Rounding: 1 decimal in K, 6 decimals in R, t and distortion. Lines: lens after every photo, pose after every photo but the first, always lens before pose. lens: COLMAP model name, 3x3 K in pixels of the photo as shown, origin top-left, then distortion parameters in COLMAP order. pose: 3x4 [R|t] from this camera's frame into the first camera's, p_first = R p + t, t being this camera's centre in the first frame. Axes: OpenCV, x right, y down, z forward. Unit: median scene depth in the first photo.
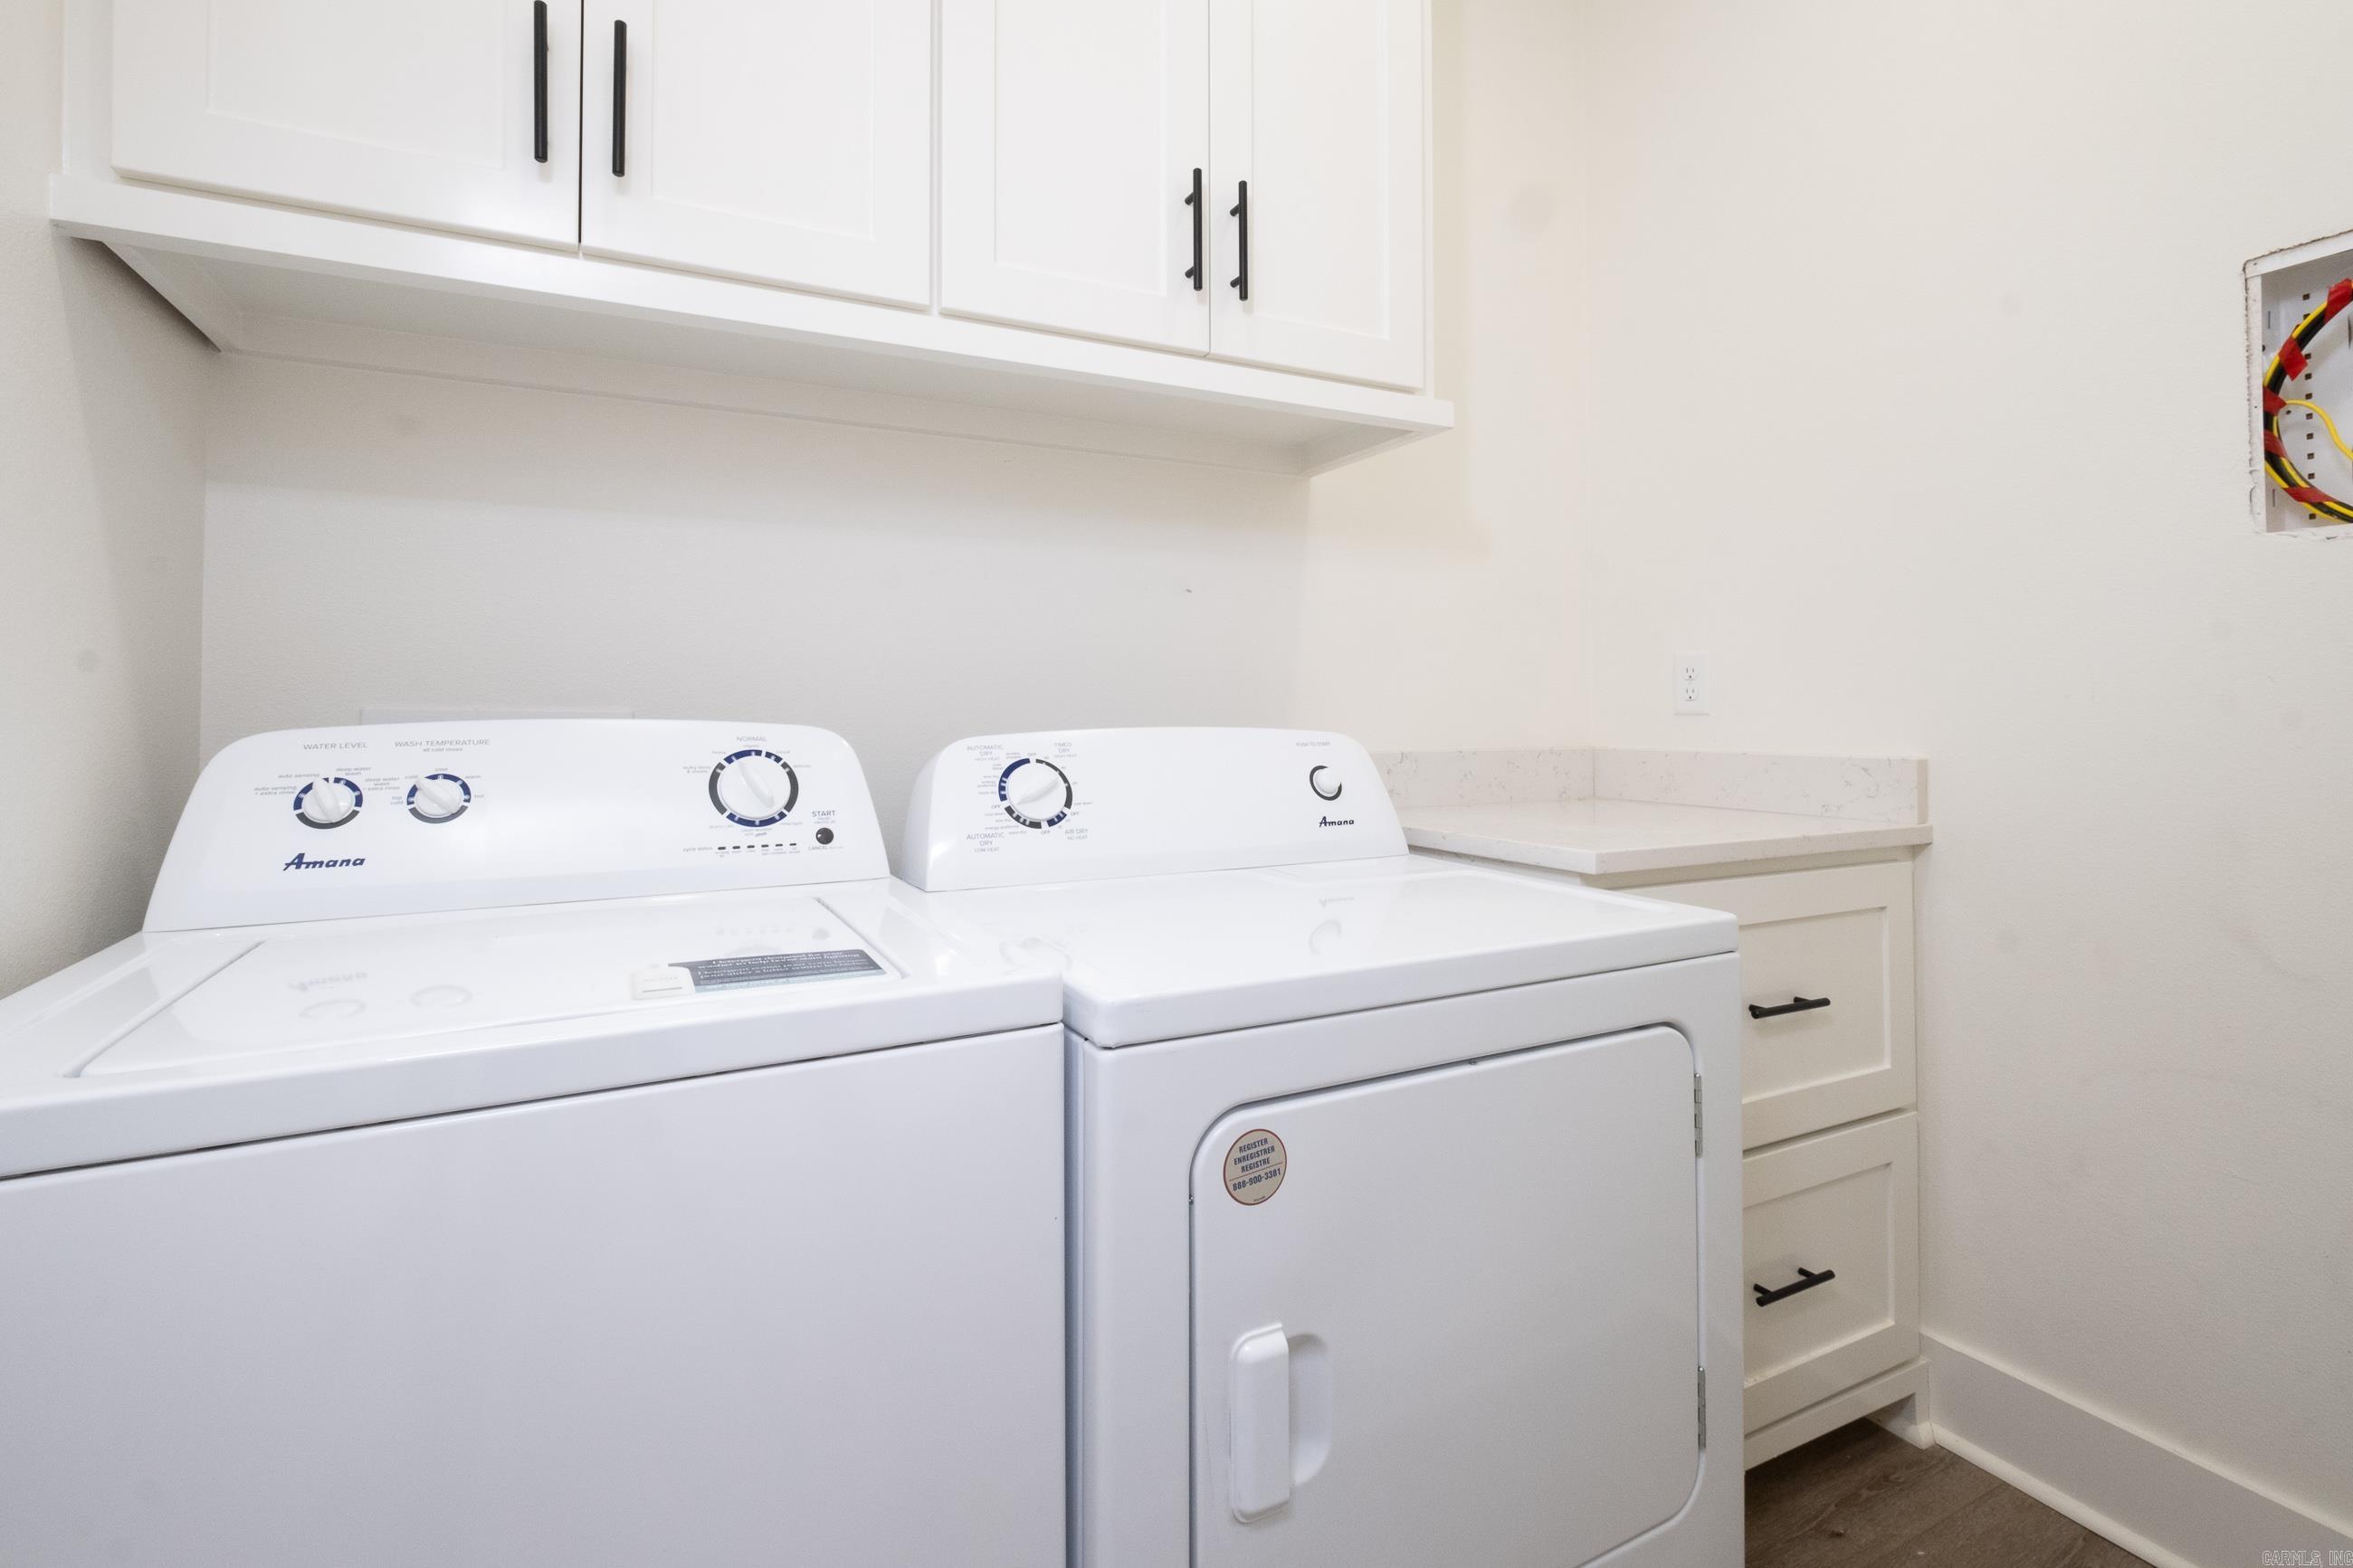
lens RADIAL K [[1031.9, 0, 1162.0], [0, 1031.9, 746.3], [0, 0, 1]] dist [-0.001023, -0.000255]
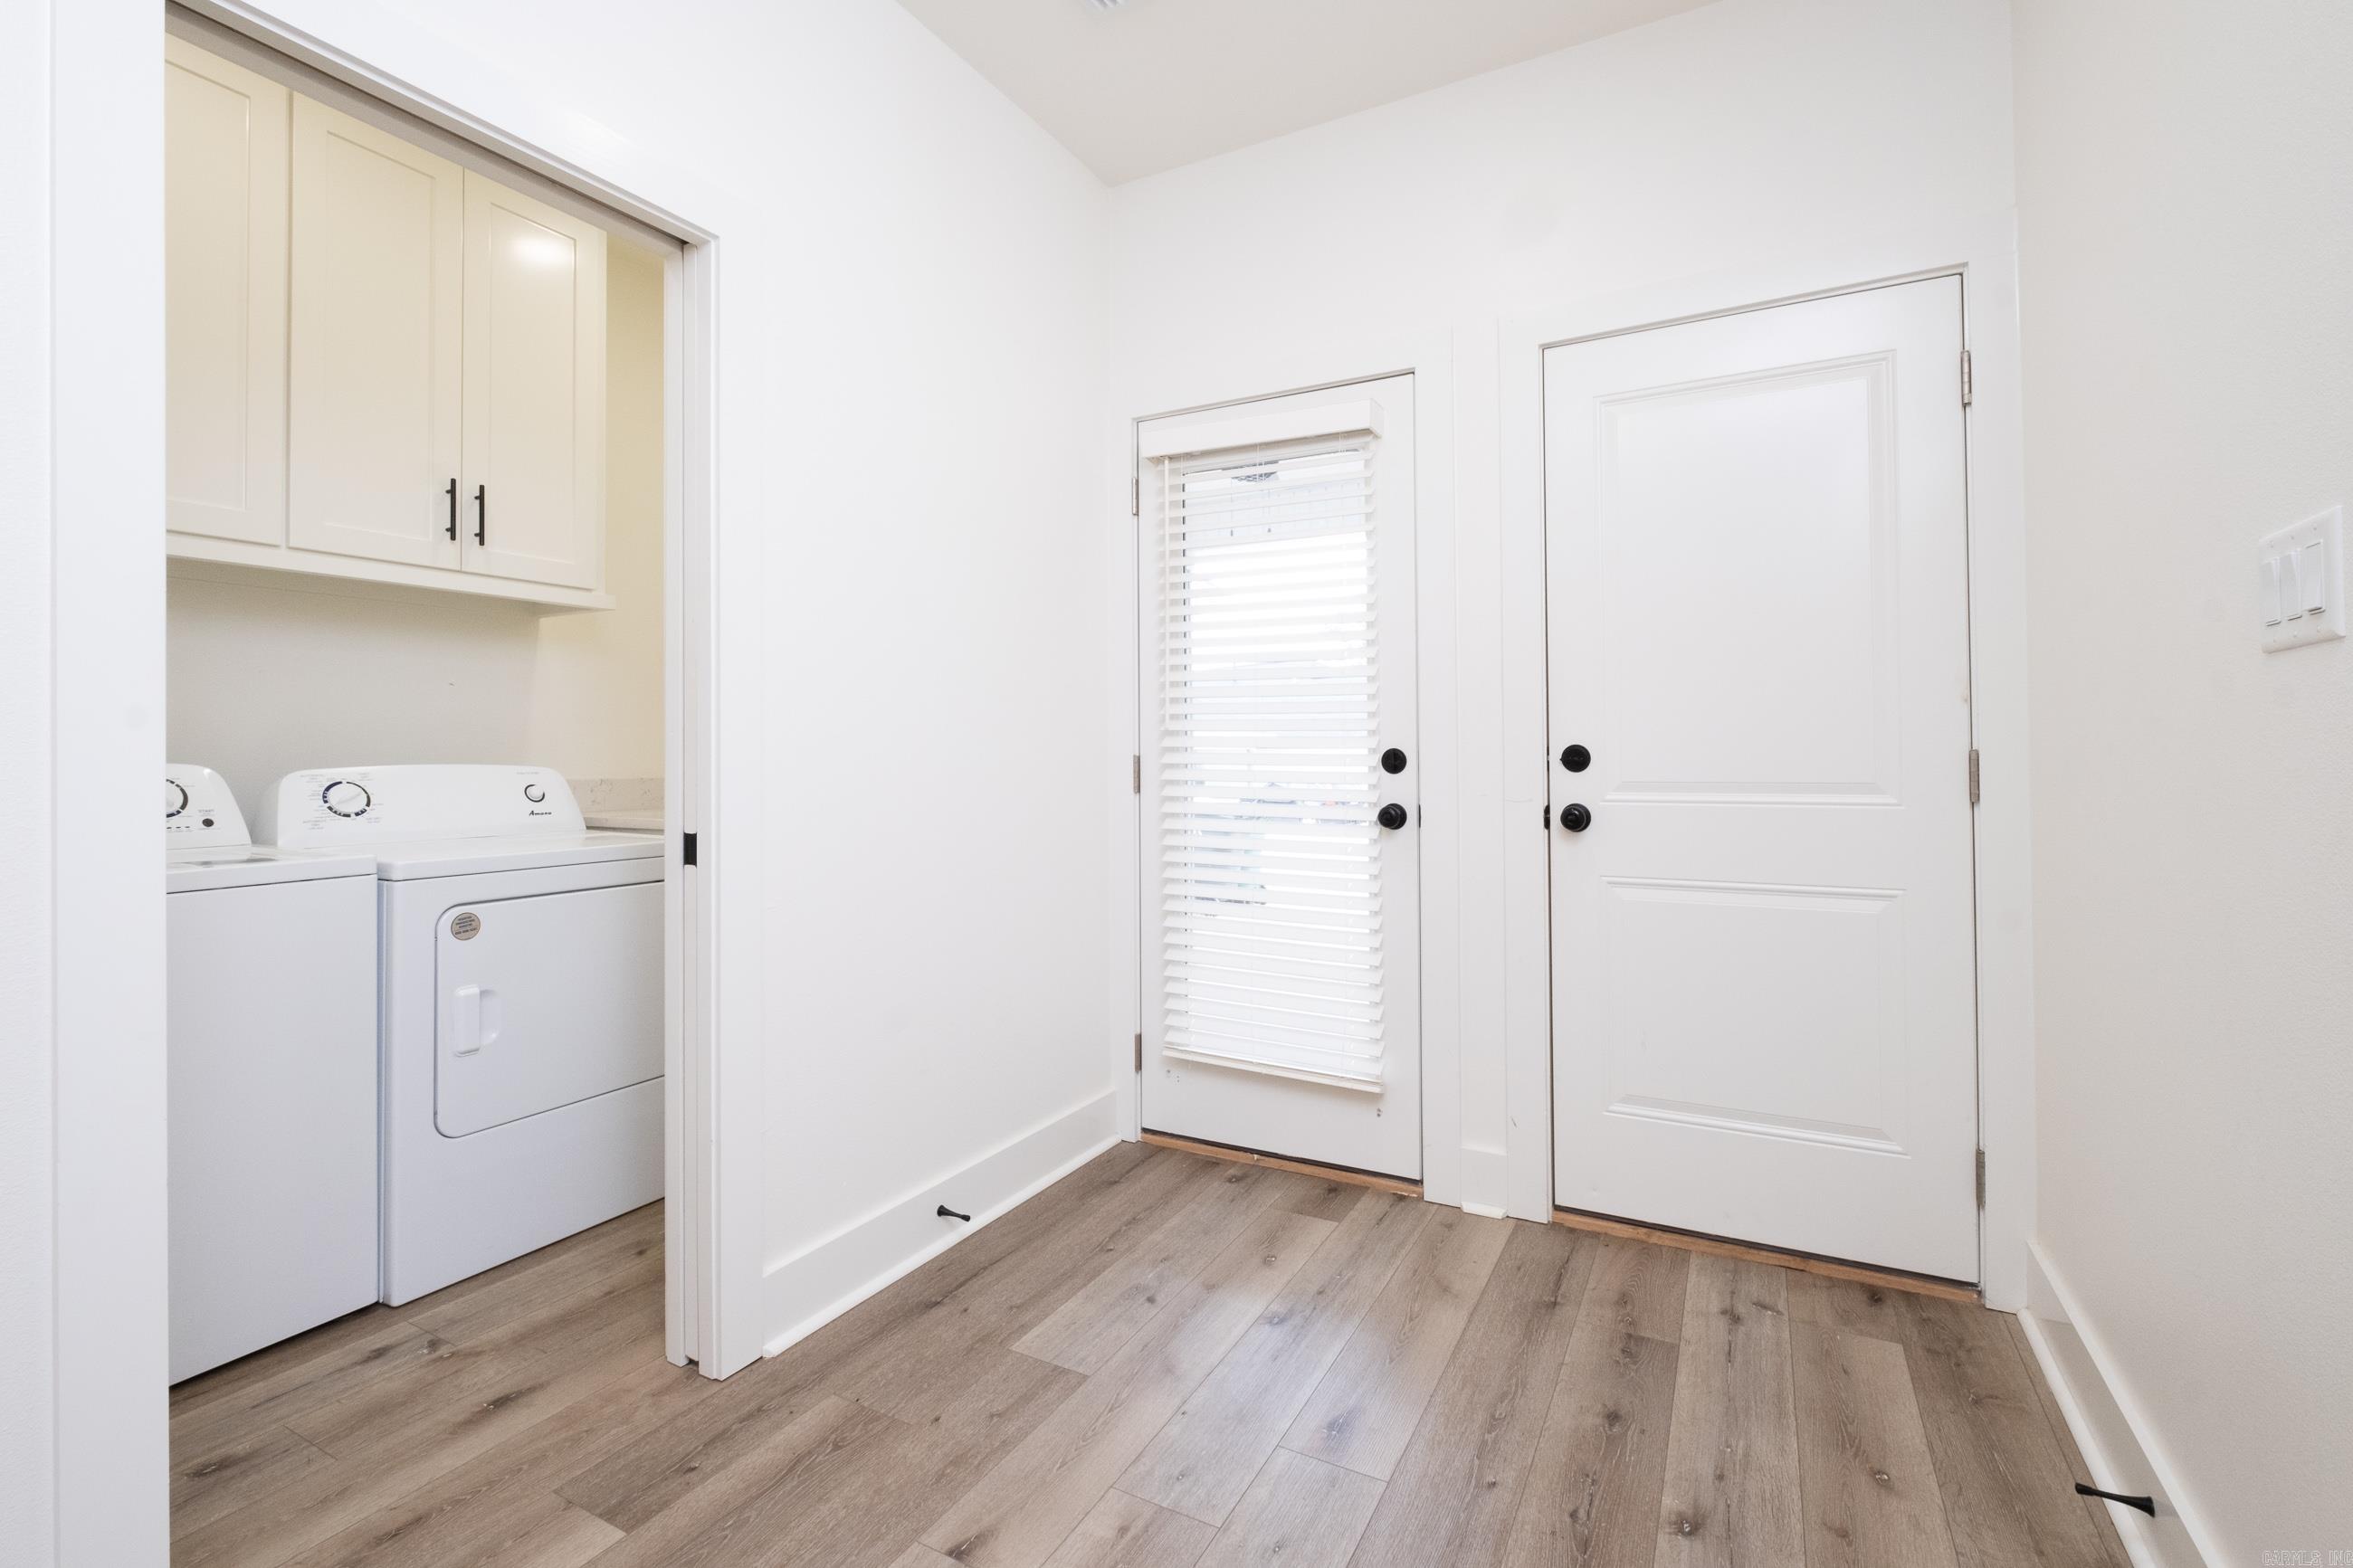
lens RADIAL K [[1031.9, 0, 1162.0], [0, 1031.9, 746.3], [0, 0, 1]] dist [-0.001023, -0.000255]
pose [[0.824049, 0.004524, 0.566501, 0.038351], [0.018236, 0.999238, -0.034507, 0.040638], [-0.566226, 0.038766, 0.823338, -1.413697]]
